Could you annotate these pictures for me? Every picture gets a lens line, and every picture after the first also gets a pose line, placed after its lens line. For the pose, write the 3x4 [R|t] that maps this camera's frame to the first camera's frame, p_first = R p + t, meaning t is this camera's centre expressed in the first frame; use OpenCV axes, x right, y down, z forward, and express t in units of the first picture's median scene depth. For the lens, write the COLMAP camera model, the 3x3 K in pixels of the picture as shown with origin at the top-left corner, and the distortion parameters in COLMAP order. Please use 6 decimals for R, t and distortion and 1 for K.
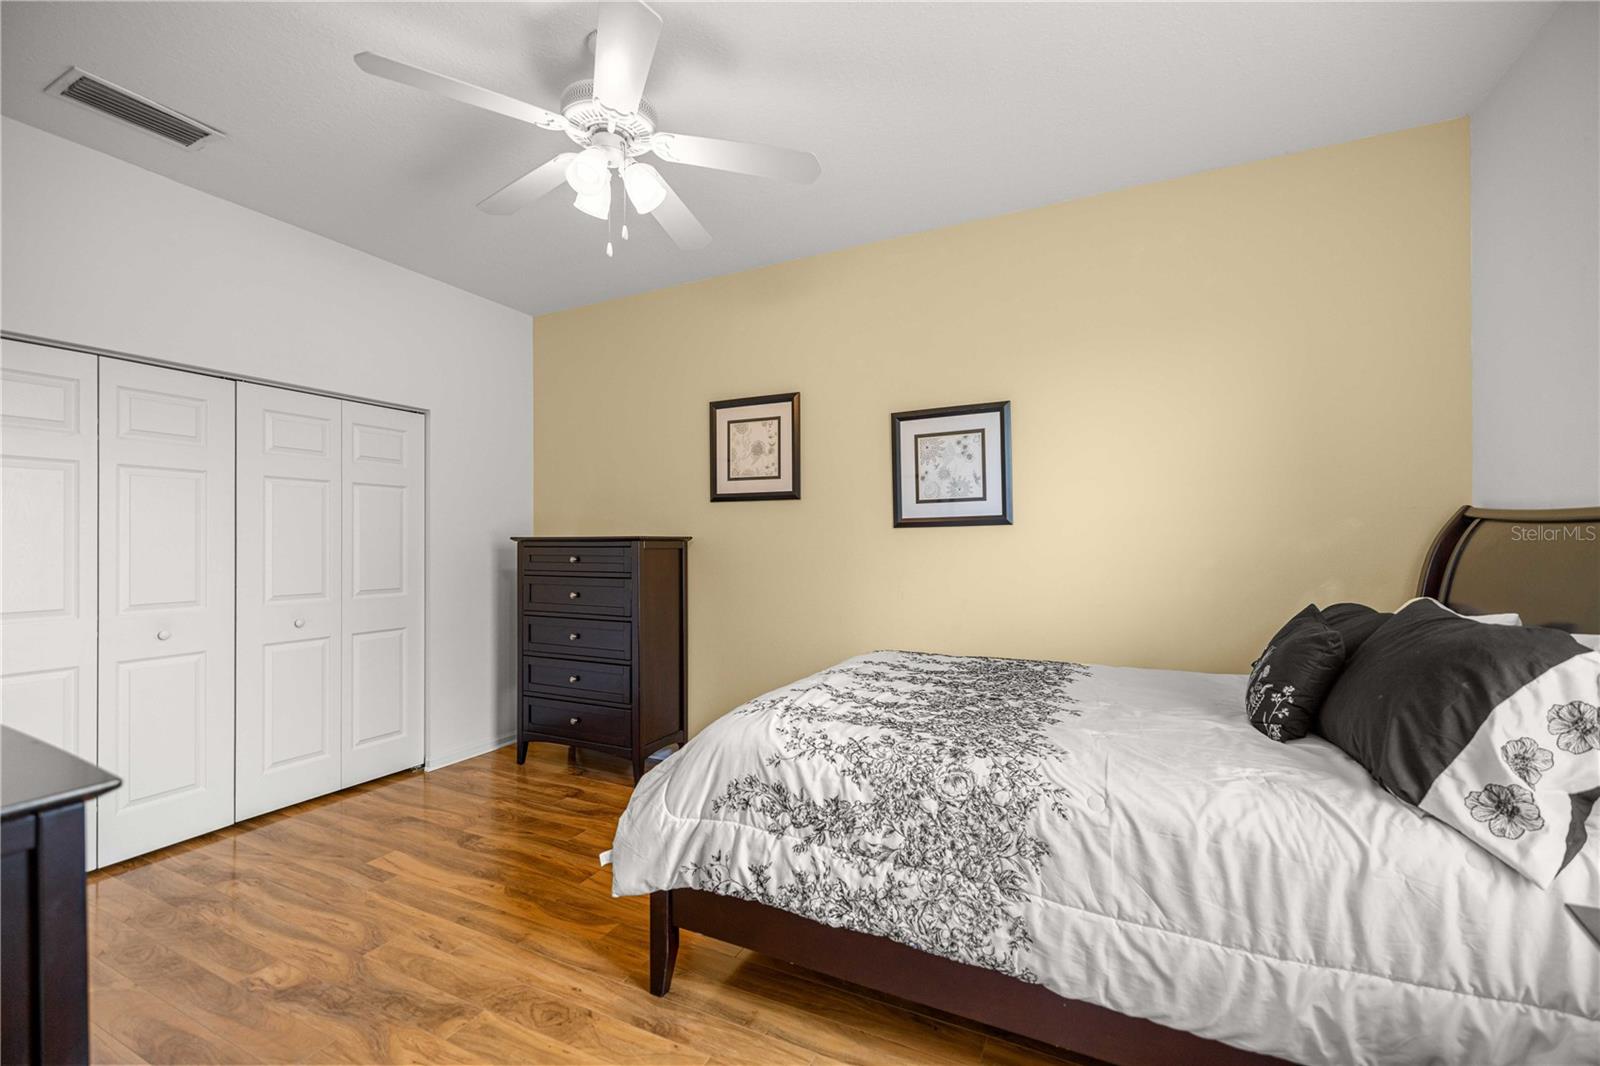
lens RADIAL K [[676.1, 0, 795.9], [0, 676.1, 532.1], [0, 0, 1]] dist [0.005297, -0.000882]
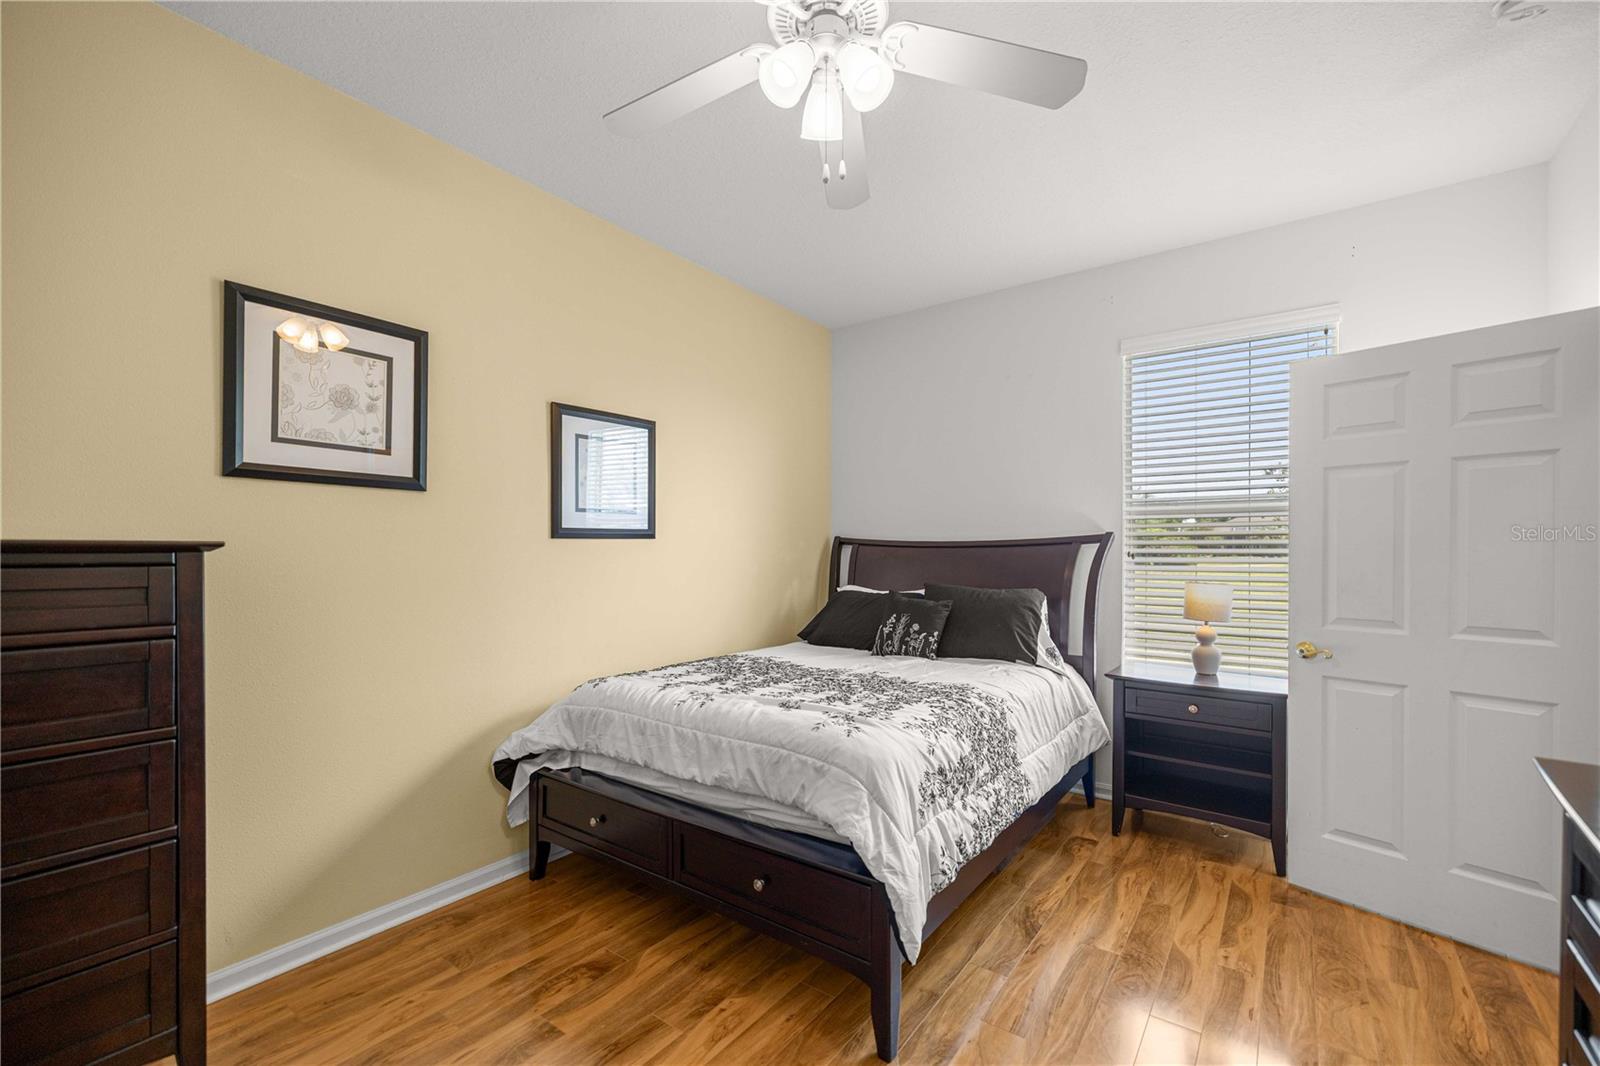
lens RADIAL K [[676.1, 0, 799.6], [0, 676.1, 548.2], [0, 0, 1]] dist [0.005297, -0.000882]
pose [[0.173701, 0.010414, 0.984743, -0.637701], [-0.017834, 0.999813, -0.007428, 0.007236], [-0.984637, -0.016271, 0.173854, 0.551809]]
